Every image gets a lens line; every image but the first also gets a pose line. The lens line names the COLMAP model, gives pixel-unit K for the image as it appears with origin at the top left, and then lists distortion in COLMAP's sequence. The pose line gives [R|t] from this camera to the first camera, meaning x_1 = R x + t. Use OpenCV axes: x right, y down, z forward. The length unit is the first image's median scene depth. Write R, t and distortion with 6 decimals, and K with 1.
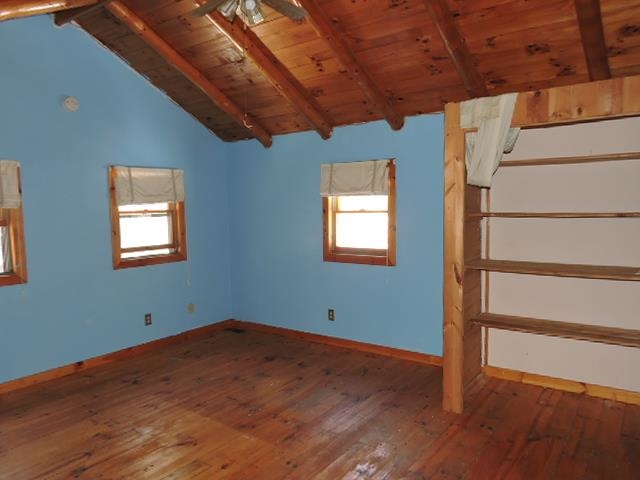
lens RADIAL K [[455.2, 0, 328.8], [0, 455.2, 240.1], [0, 0, 1]] dist [0.004057, -0.008004]
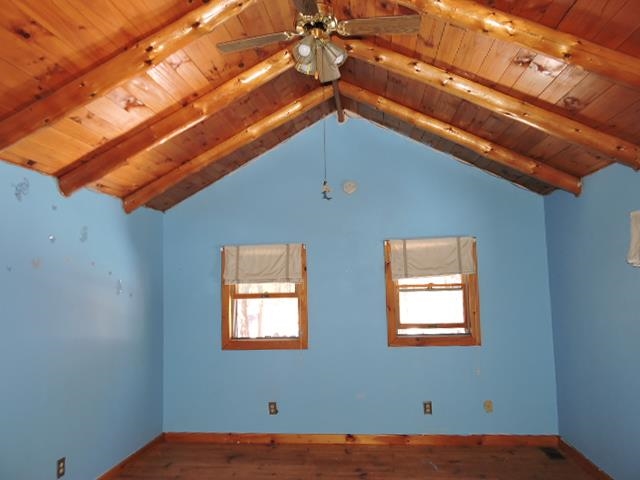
lens RADIAL K [[455.2, 0, 328.8], [0, 455.2, 240.1], [0, 0, 1]] dist [0.004057, -0.008004]
pose [[0.502616, -0.072777, -0.861441, 0.307282], [-0.049636, 0.992377, -0.112799, -0.041607], [0.863084, 0.099453, 0.495172, 0.377341]]
